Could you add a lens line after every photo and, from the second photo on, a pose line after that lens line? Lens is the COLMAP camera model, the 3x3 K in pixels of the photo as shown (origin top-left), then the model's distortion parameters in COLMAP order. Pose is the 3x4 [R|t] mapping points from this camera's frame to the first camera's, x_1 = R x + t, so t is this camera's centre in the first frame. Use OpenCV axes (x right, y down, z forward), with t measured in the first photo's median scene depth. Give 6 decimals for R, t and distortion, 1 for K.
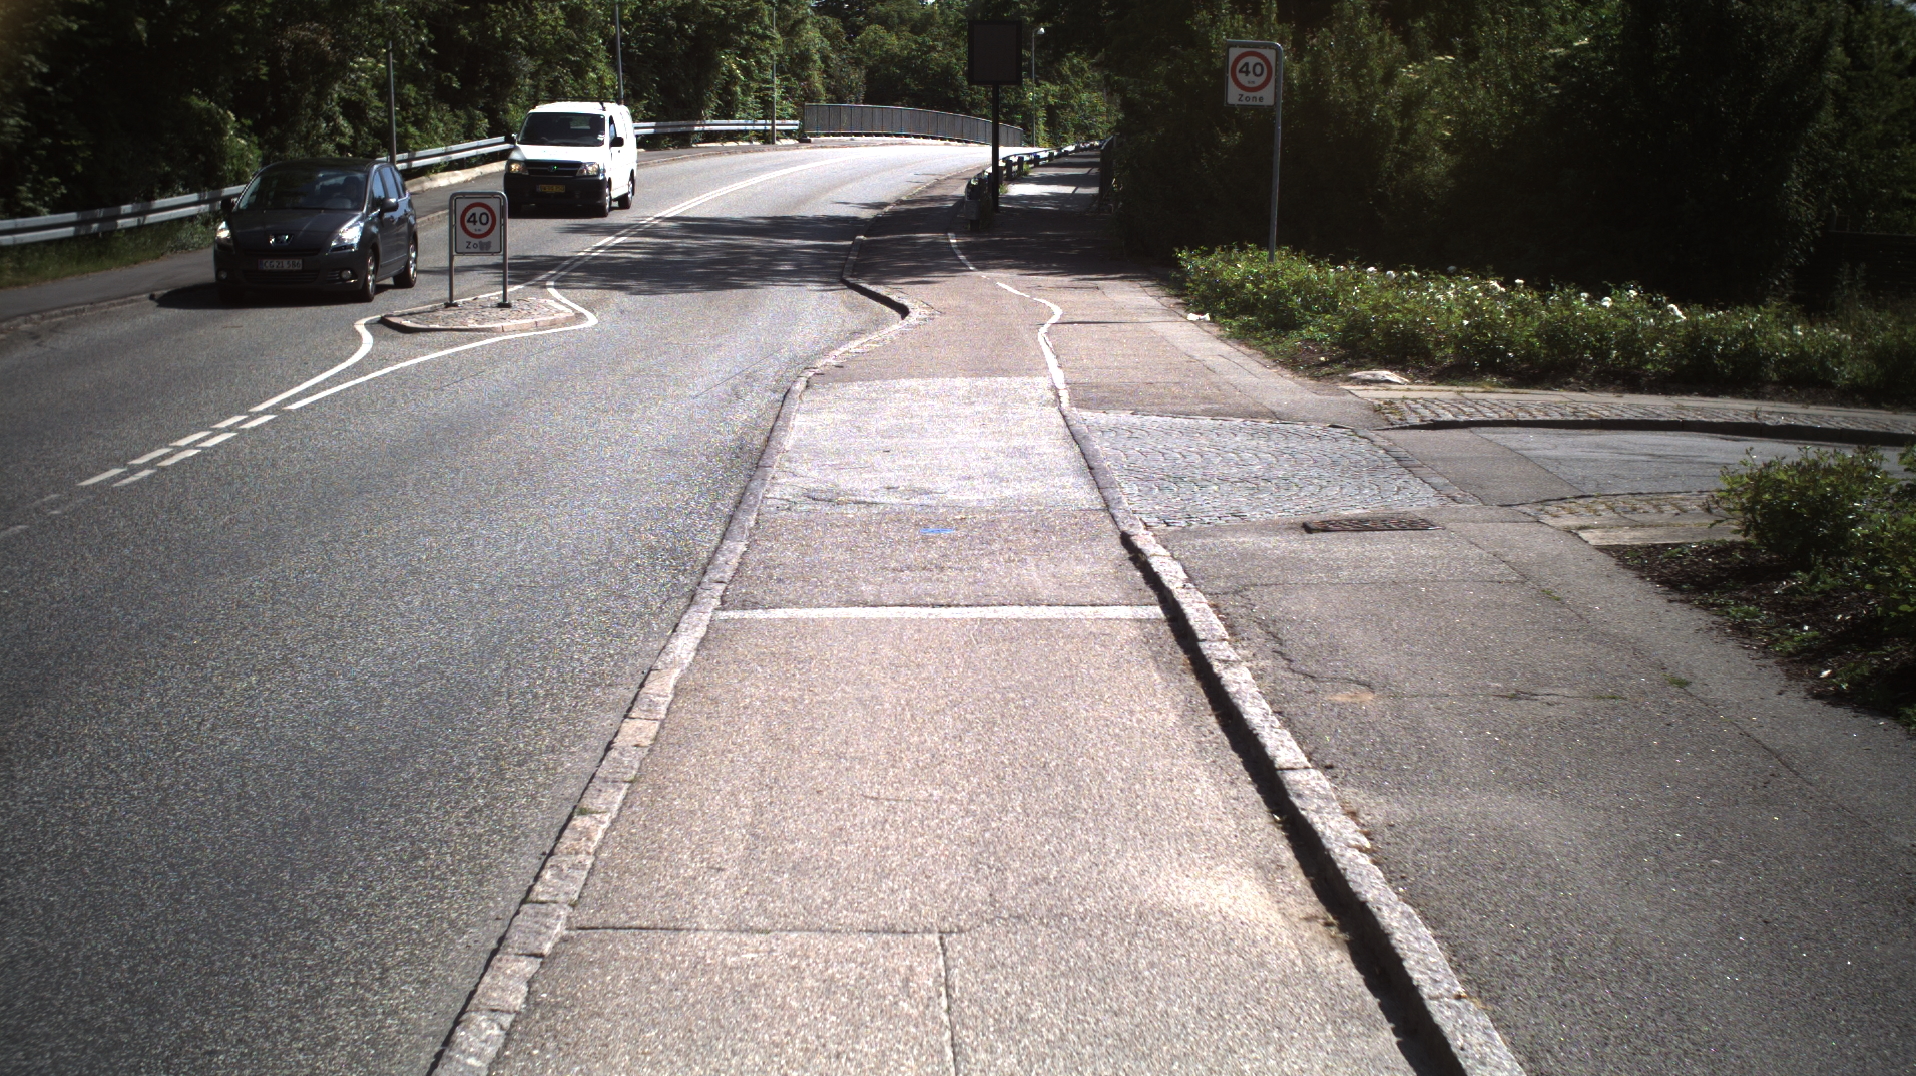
lens RADIAL K [[3148.6, 0, 958.0], [0, 3148.6, 538.0], [0, 0, 1]] dist [-0.281430, 0.414735]
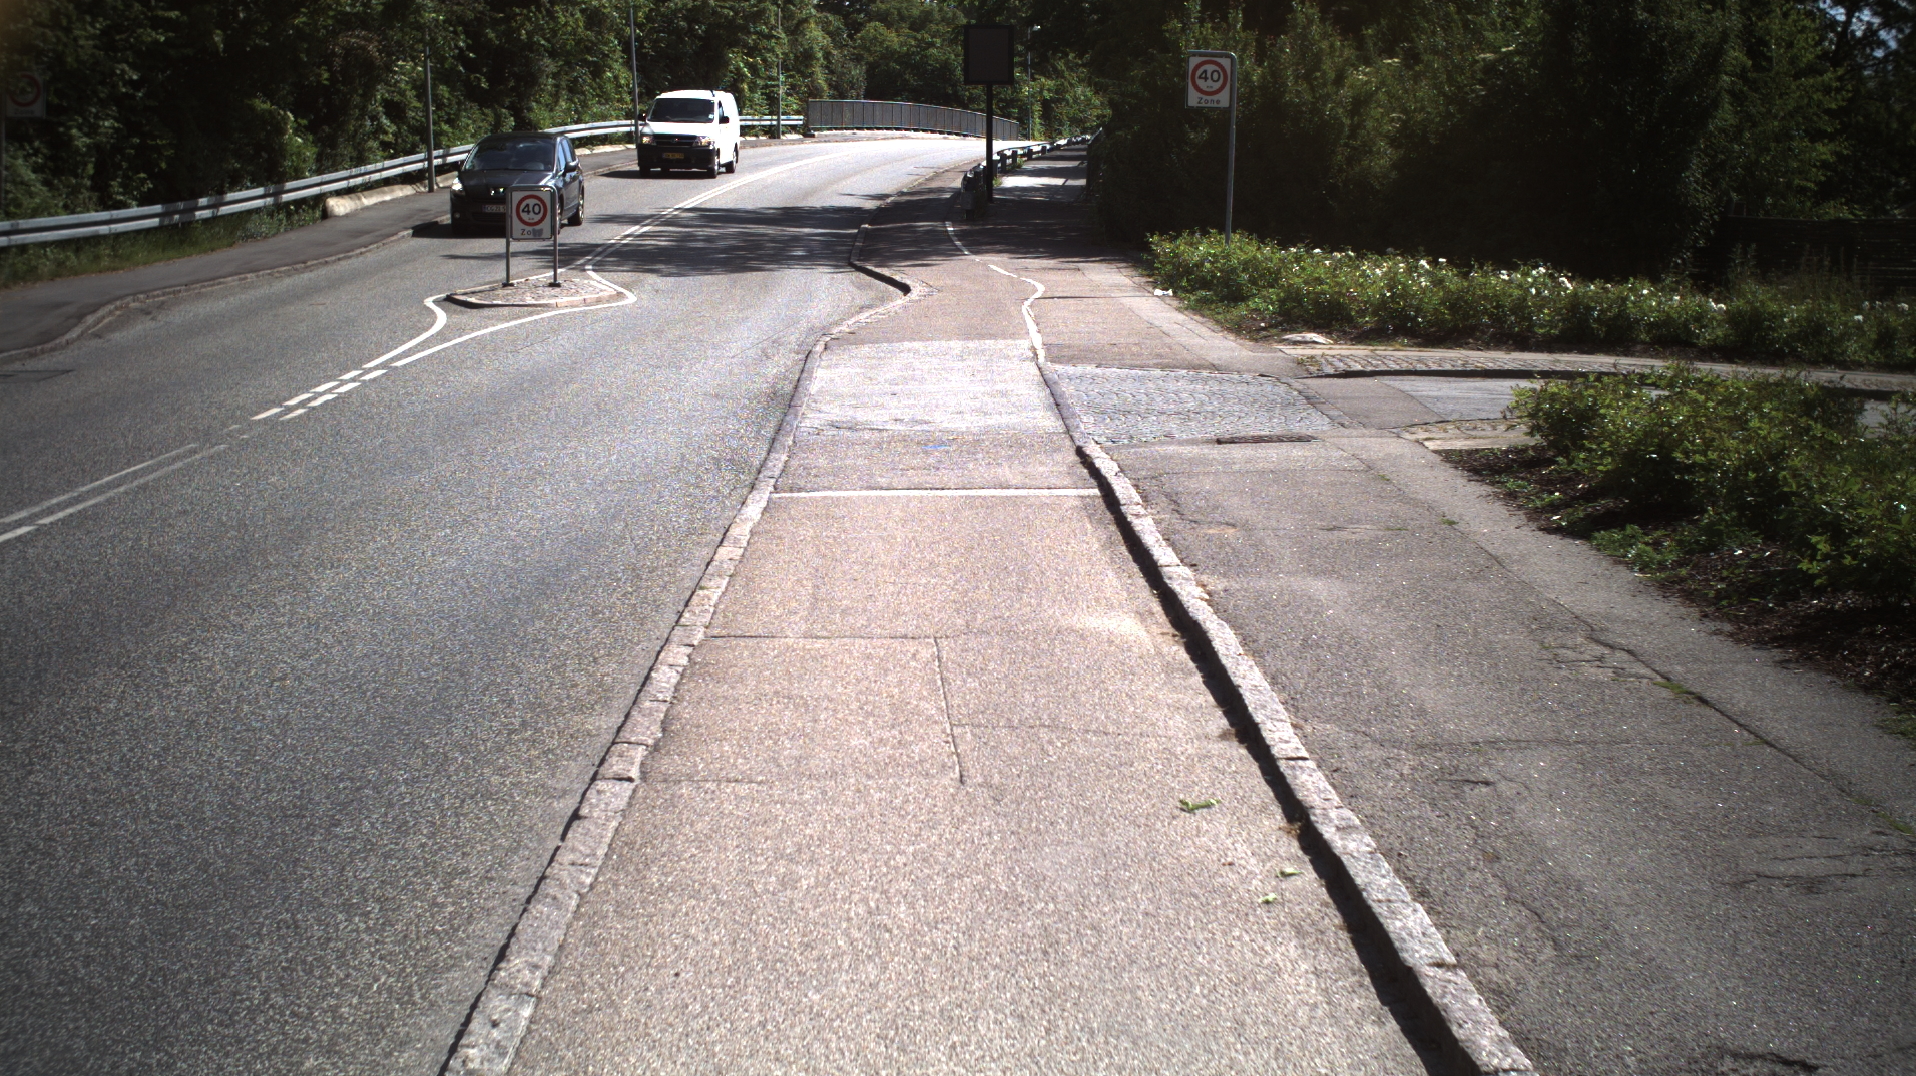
lens RADIAL K [[3148.6, 0, 958.0], [0, 3148.6, 538.0], [0, 0, 1]] dist [-0.281430, 0.414735]
pose [[0.999994, -0.003503, -0.000230, 0.001352], [0.003503, 0.999991, 0.002549, 0.013398], [0.000221, -0.002550, 0.999997, -0.121873]]
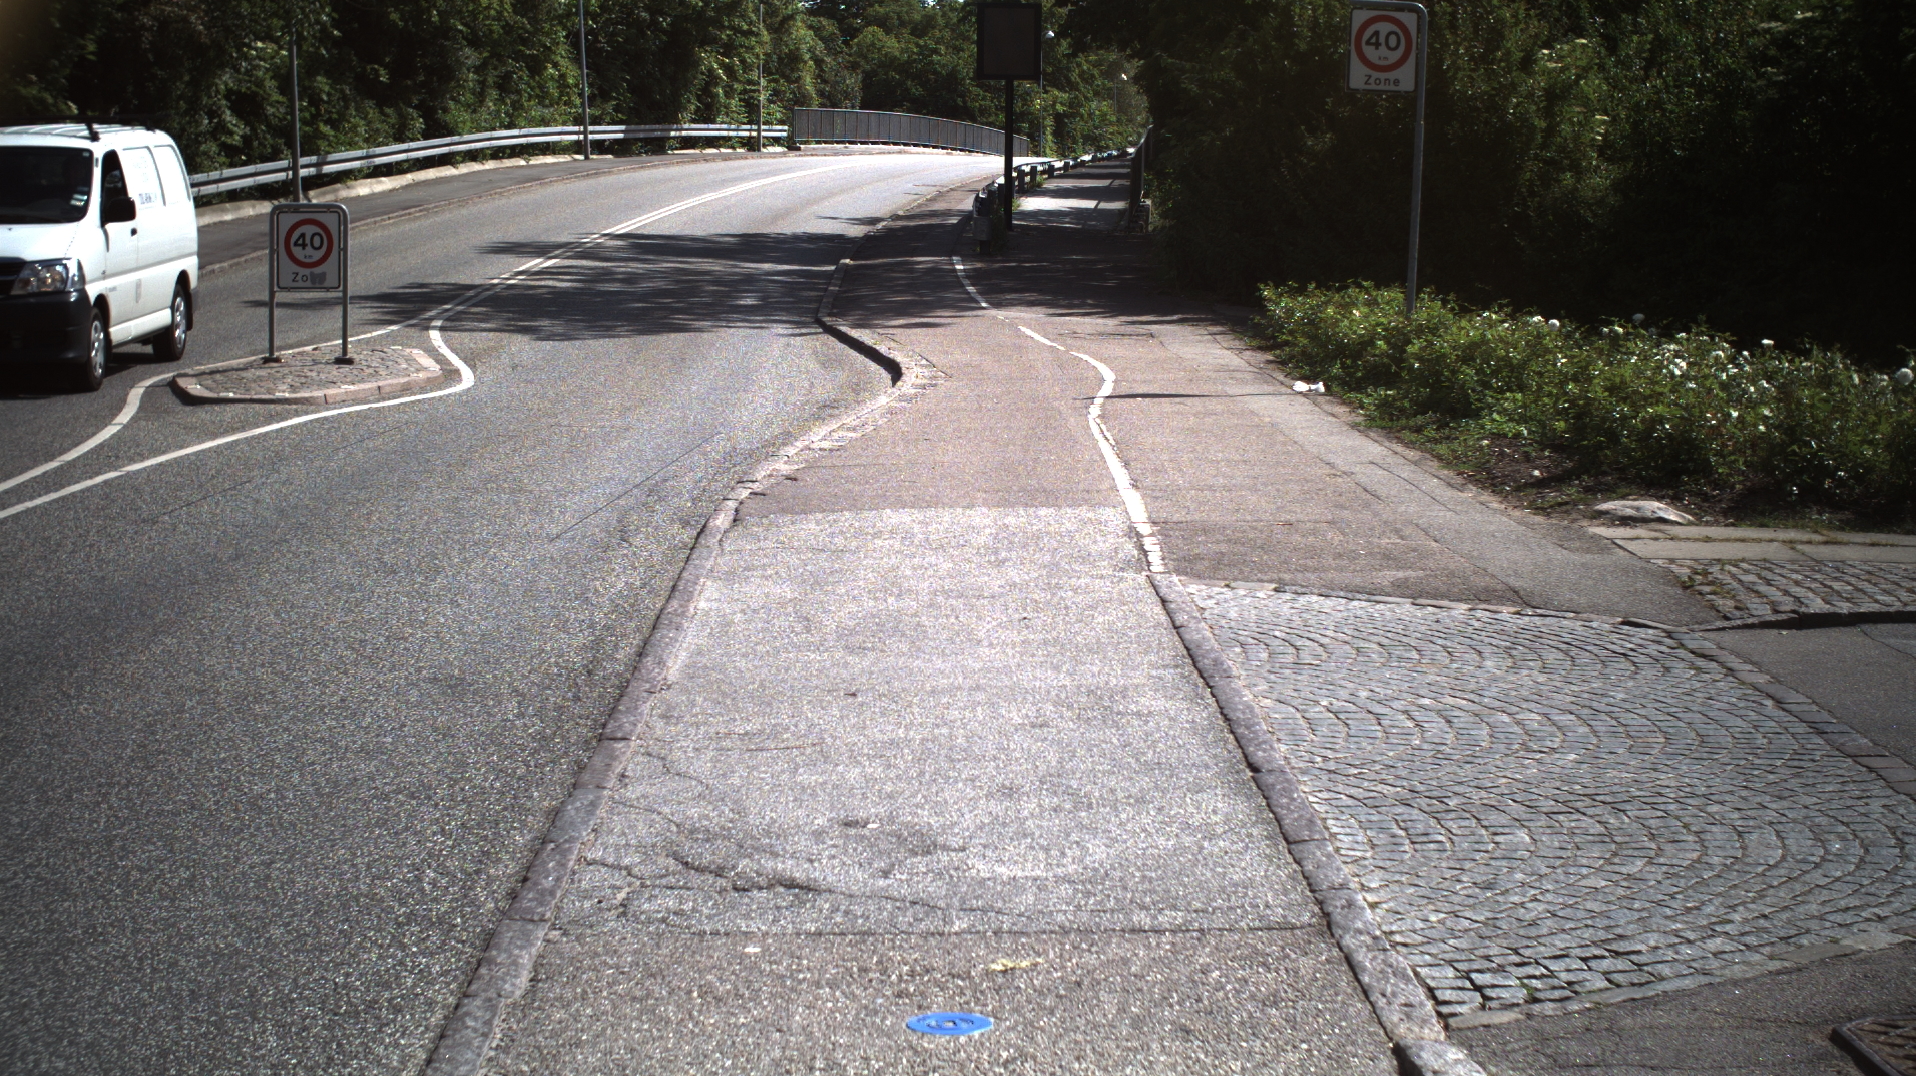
lens RADIAL K [[3148.6, 0, 958.0], [0, 3148.6, 538.0], [0, 0, 1]] dist [-0.281430, 0.414735]
pose [[0.999976, 0.006914, 0.000813, -0.002650], [-0.006911, 0.999968, -0.003969, -0.027612], [-0.000840, 0.003964, 0.999992, 0.243847]]
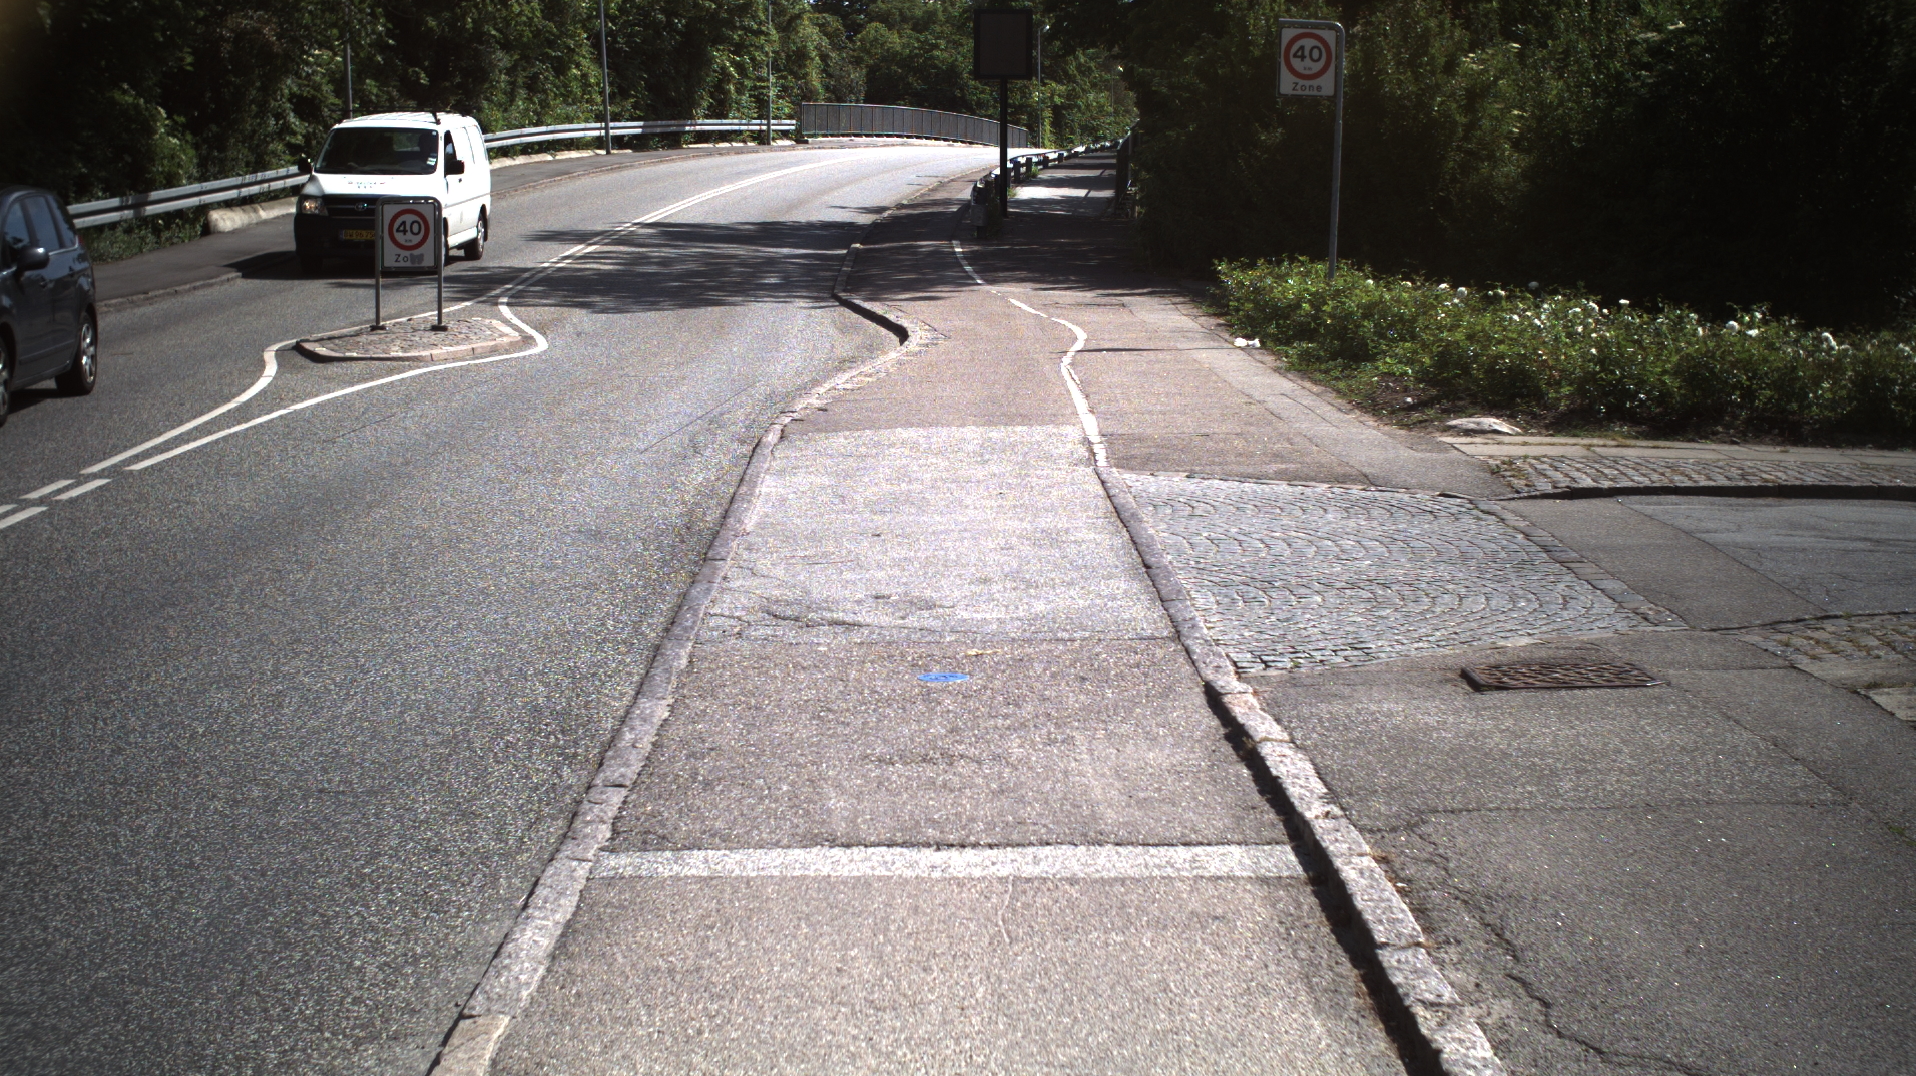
lens RADIAL K [[3148.6, 0, 958.0], [0, 3148.6, 538.0], [0, 0, 1]] dist [-0.281430, 0.414735]
pose [[1.000000, -0.000110, -0.000850, -0.001109], [0.000109, 1.000000, -0.000790, -0.013891], [0.000850, 0.000790, 0.999999, 0.121816]]
